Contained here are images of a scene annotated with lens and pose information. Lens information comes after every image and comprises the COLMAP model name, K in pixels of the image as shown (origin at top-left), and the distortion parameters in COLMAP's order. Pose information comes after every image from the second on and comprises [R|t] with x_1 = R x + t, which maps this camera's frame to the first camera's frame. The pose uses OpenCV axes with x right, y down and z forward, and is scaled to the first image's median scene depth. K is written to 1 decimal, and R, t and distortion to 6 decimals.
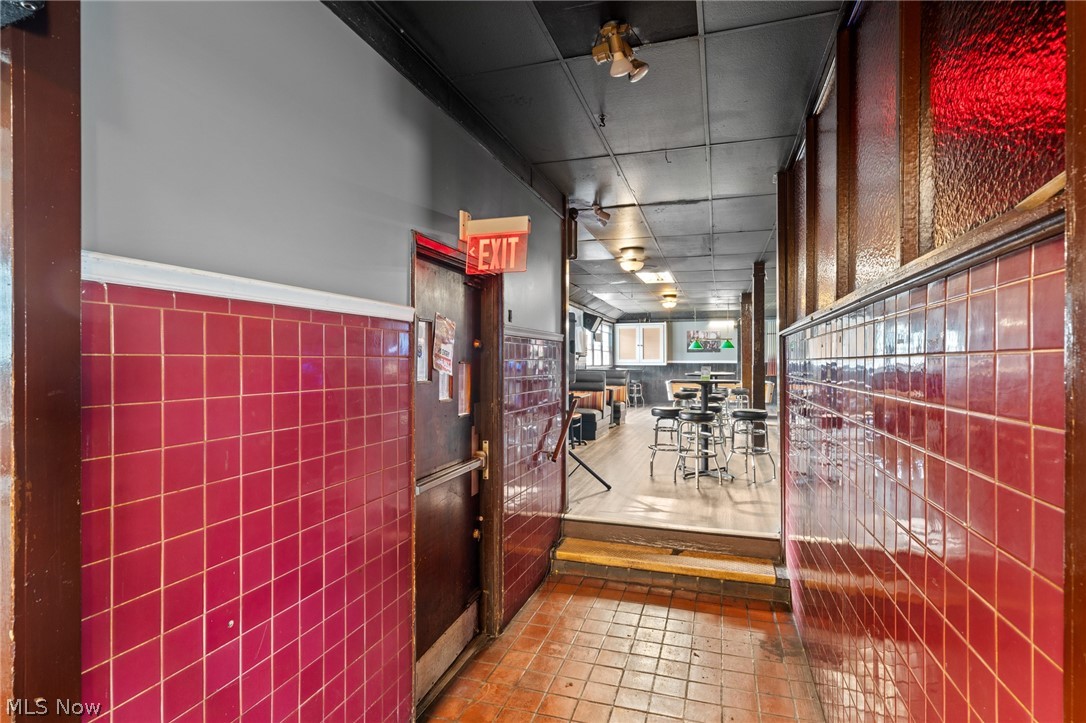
lens RADIAL K [[555.6, 0, 543.7], [0, 555.6, 363.8], [0, 0, 1]] dist [0.001207, 0.000215]
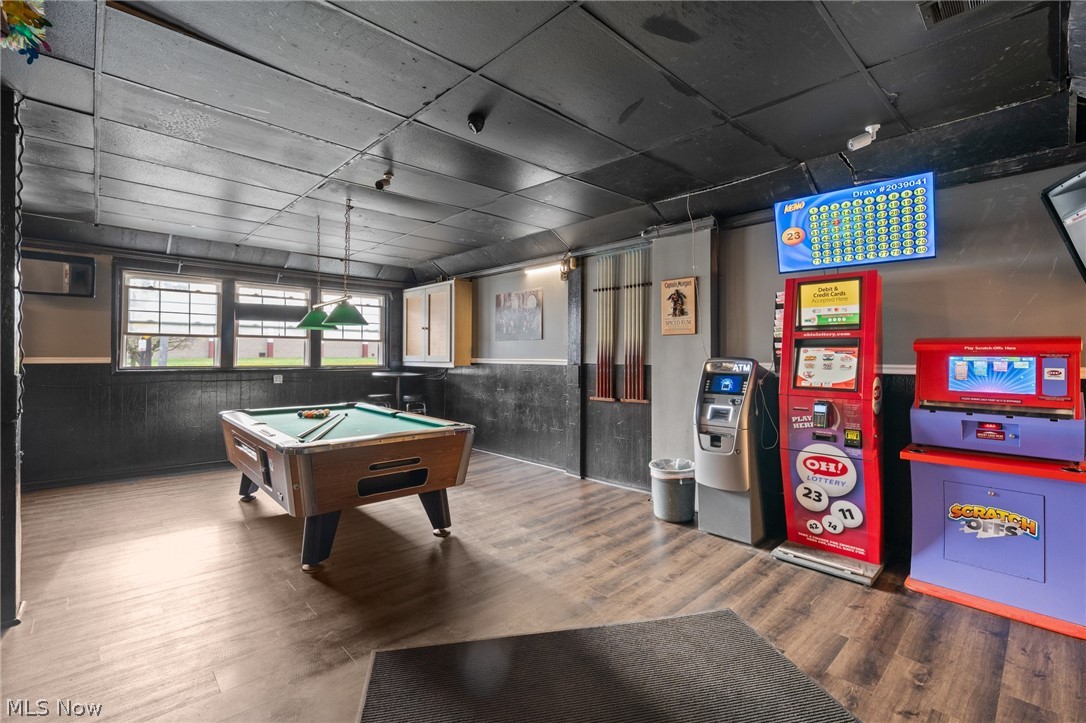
lens RADIAL K [[478.1, 0, 548.9], [0, 478.1, 351.6], [0, 0, 1]] dist [-0.001832, -0.000172]
pose [[0.880317, -0.002426, -0.474379, 0.515371], [-0.005734, 0.999859, -0.015753, -0.005714], [0.474351, 0.016588, 0.880180, 0.708128]]
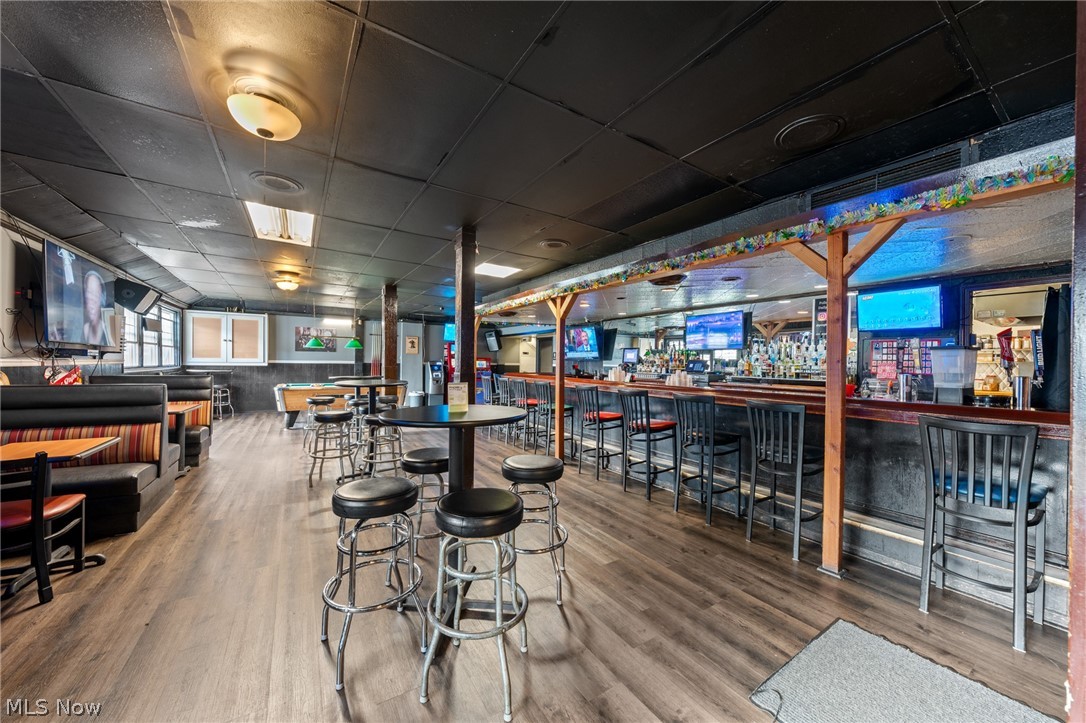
lens RADIAL K [[389.0, 0, 542.2], [0, 389.0, 364.6], [0, 0, 1]] dist [0.001593, -0.000007]
pose [[0.639488, 0.001974, 0.768798, 0.036045], [-0.007406, 0.999966, 0.003594, -0.004564], [-0.768765, -0.007992, 0.639481, 0.322895]]
